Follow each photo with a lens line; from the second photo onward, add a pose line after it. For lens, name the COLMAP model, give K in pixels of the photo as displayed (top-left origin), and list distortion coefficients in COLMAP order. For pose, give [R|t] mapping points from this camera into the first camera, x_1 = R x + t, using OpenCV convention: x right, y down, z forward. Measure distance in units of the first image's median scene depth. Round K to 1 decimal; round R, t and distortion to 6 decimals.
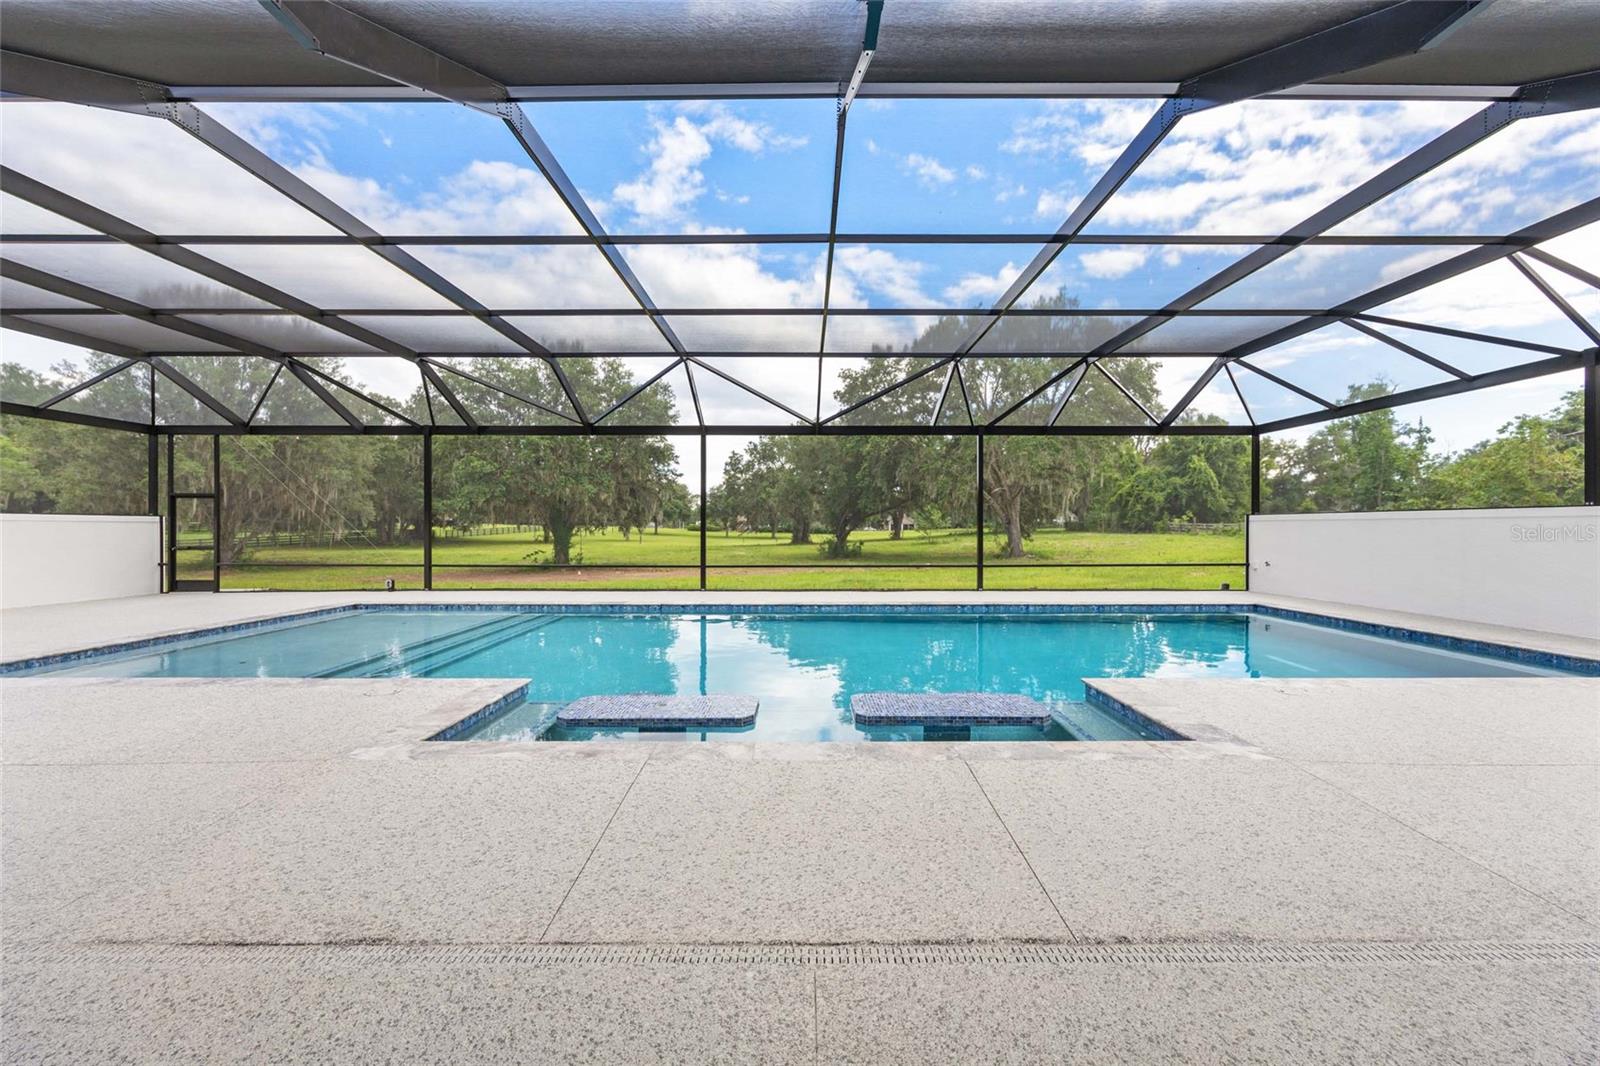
lens RADIAL K [[645.0, 0, 800.5], [0, 645.0, 534.8], [0, 0, 1]] dist [-0.000484, 0.000052]
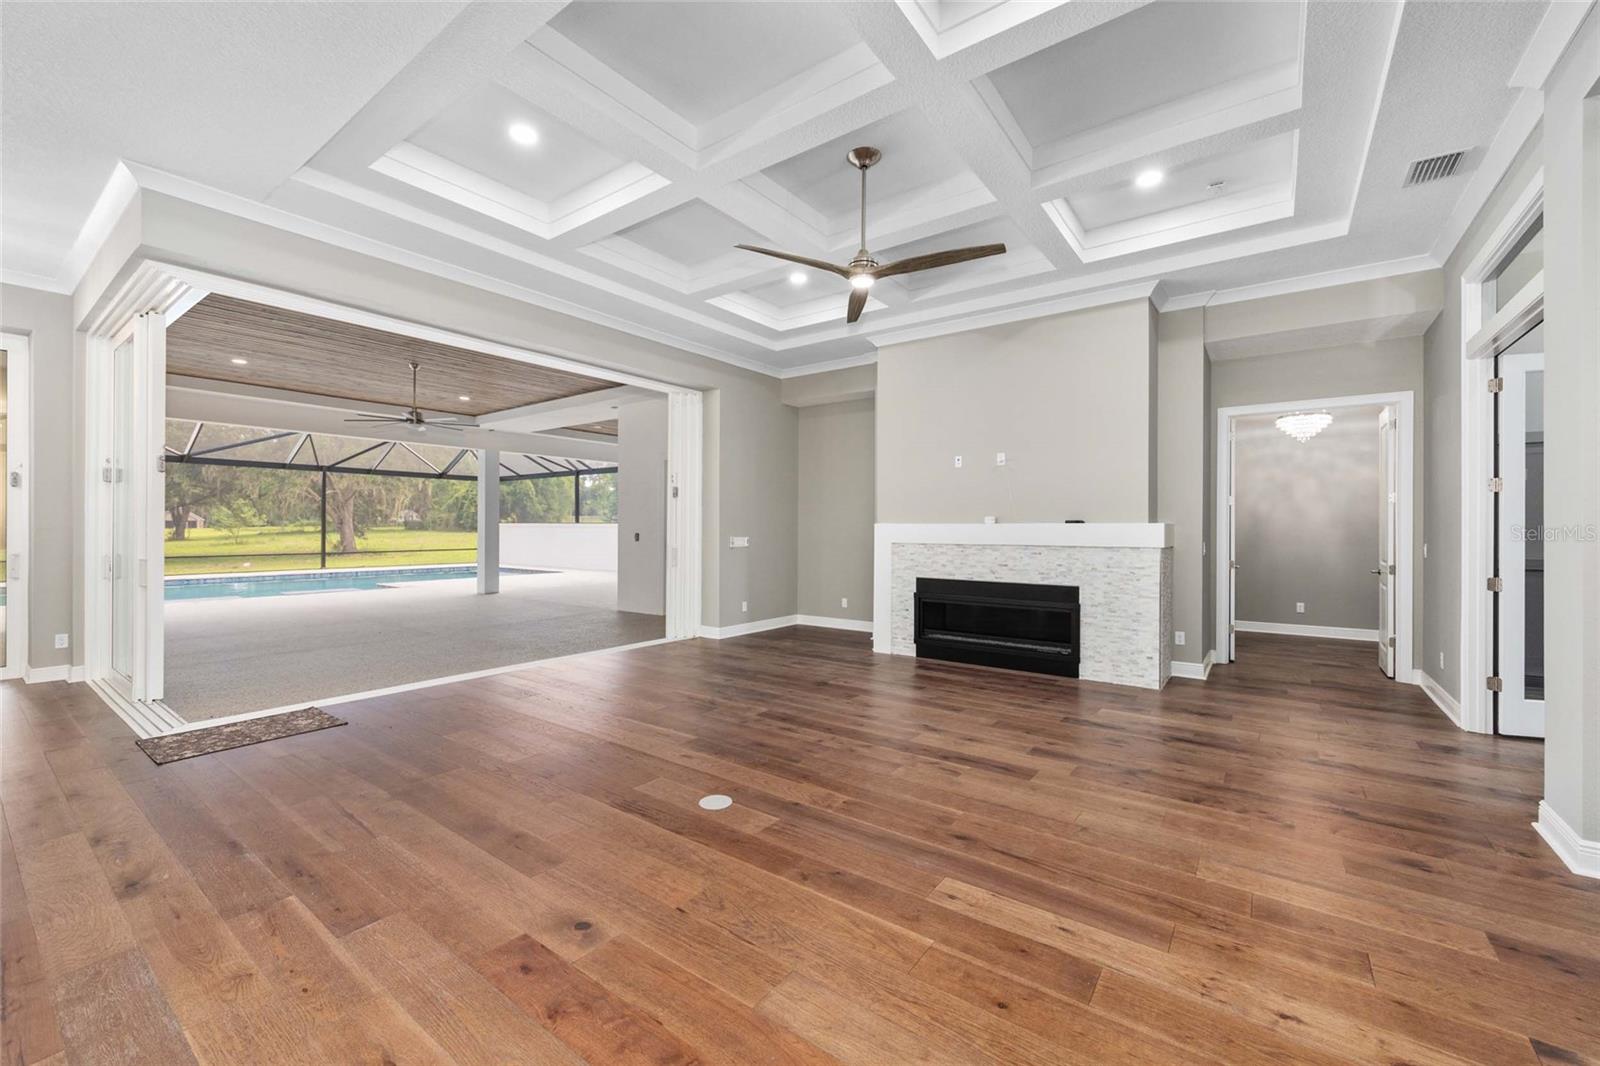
lens RADIAL K [[633.8, 0, 800.2], [0, 633.8, 528.1], [0, 0, 1]] dist [-0.000924, -0.000062]
pose [[0.588009, 0.003403, 0.808847, -0.058930], [0.003297, 0.999973, -0.006604, 0.000199], [-0.808847, 0.006550, 0.587982, -0.174144]]
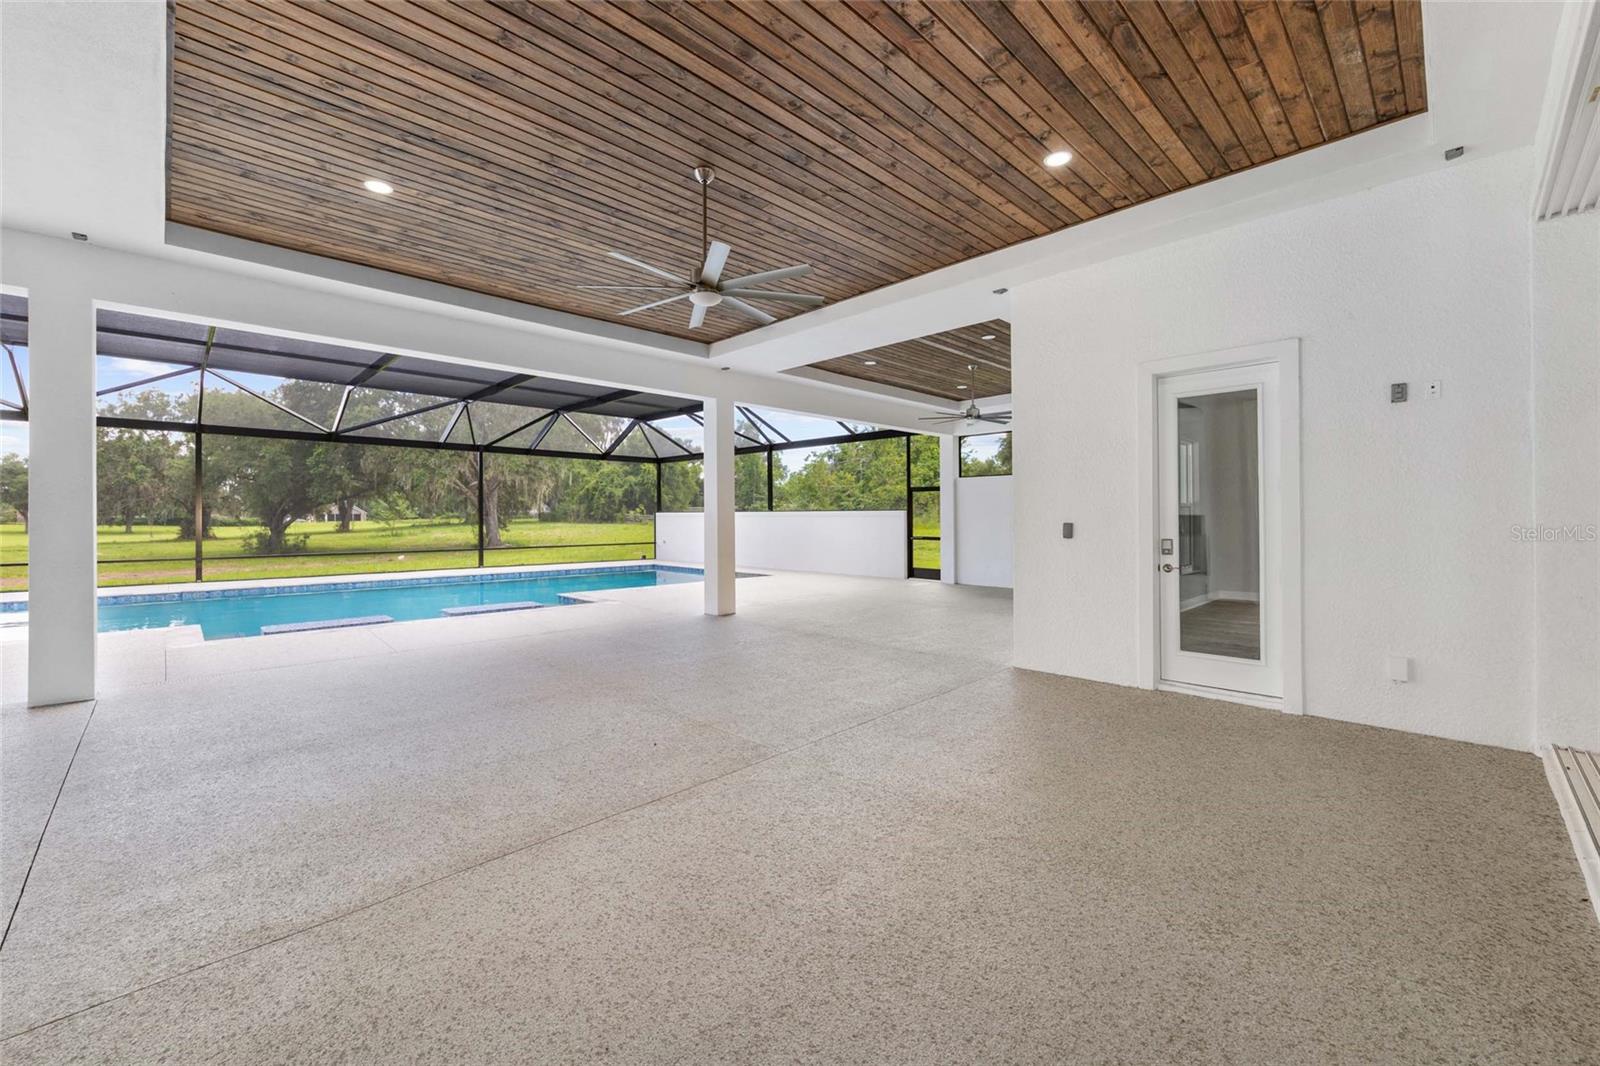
lens RADIAL K [[643.7, 0, 814.1], [0, 643.7, 523.9], [0, 0, 1]] dist [-0.015539, 0.000334]
pose [[0.699019, -0.006606, 0.715072, -0.038208], [0.007824, 0.999968, 0.001590, -0.000114], [-0.715060, 0.004483, 0.699049, -0.086095]]
